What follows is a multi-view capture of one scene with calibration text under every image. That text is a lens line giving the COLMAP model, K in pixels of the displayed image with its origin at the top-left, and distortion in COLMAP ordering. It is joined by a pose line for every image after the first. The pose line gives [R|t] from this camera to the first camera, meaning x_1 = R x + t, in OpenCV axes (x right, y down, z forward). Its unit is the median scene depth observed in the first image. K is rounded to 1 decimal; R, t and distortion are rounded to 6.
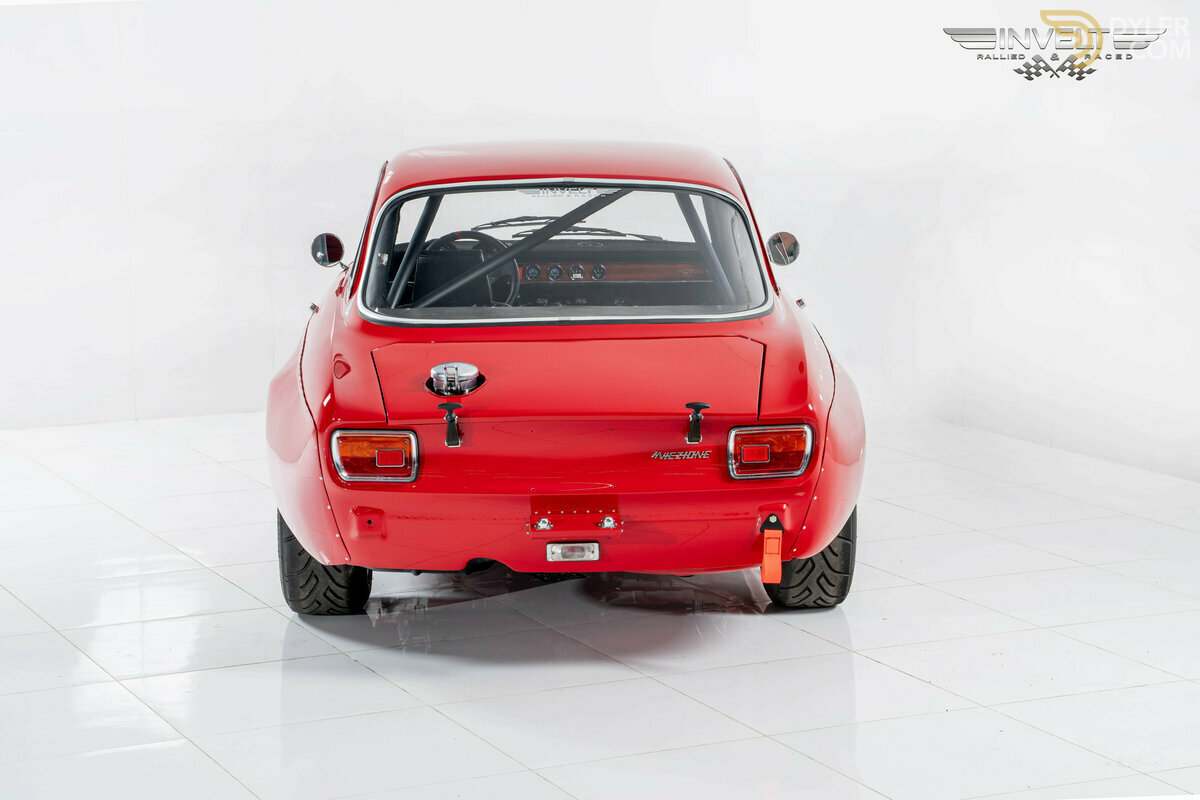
lens RADIAL K [[2743.8, 0, 599.9], [0, 2743.8, 401.7], [0, 0, 1]] dist [0.825831, 0.000000]
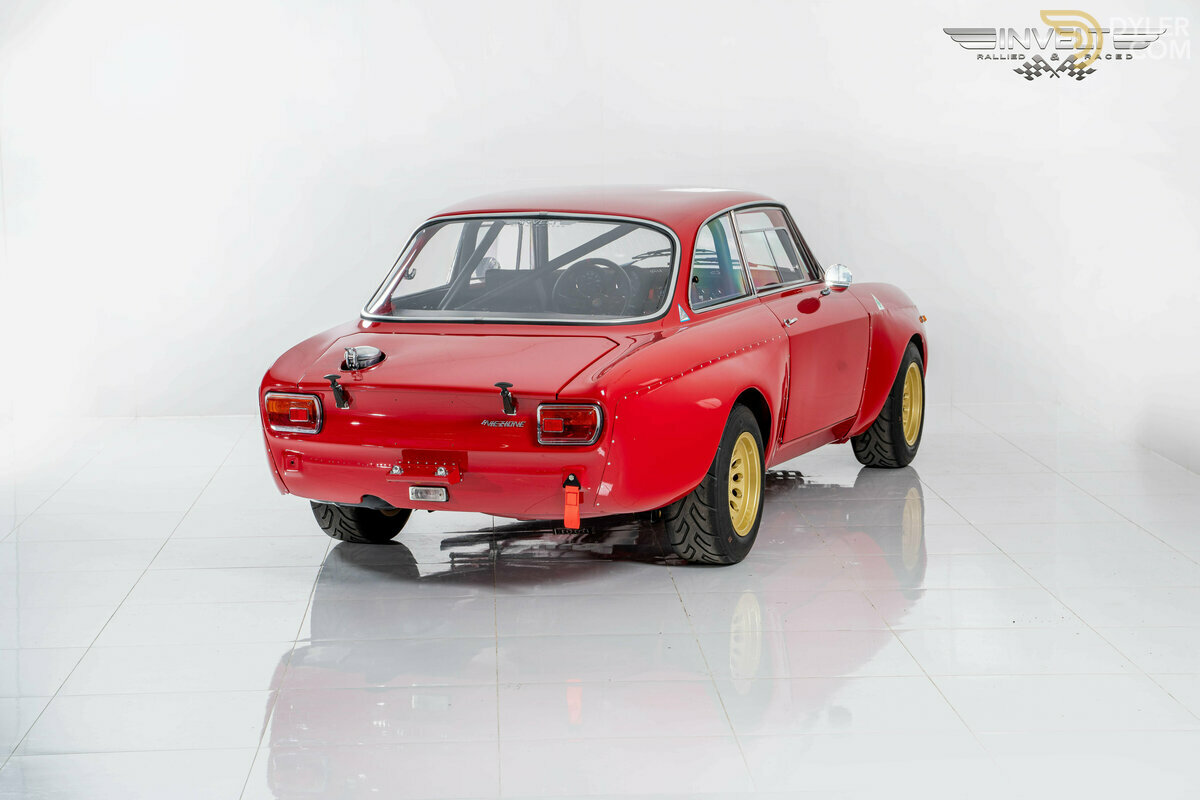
lens RADIAL K [[2743.8, 0, 602.8], [0, 2743.8, 395.5], [0, 0, 1]] dist [0.825831, 0.000000]
pose [[0.900243, 0.042919, -0.433267, 0.625908], [-0.054885, 0.998378, -0.015142, 0.023231], [0.431914, 0.037411, 0.901138, -0.138490]]
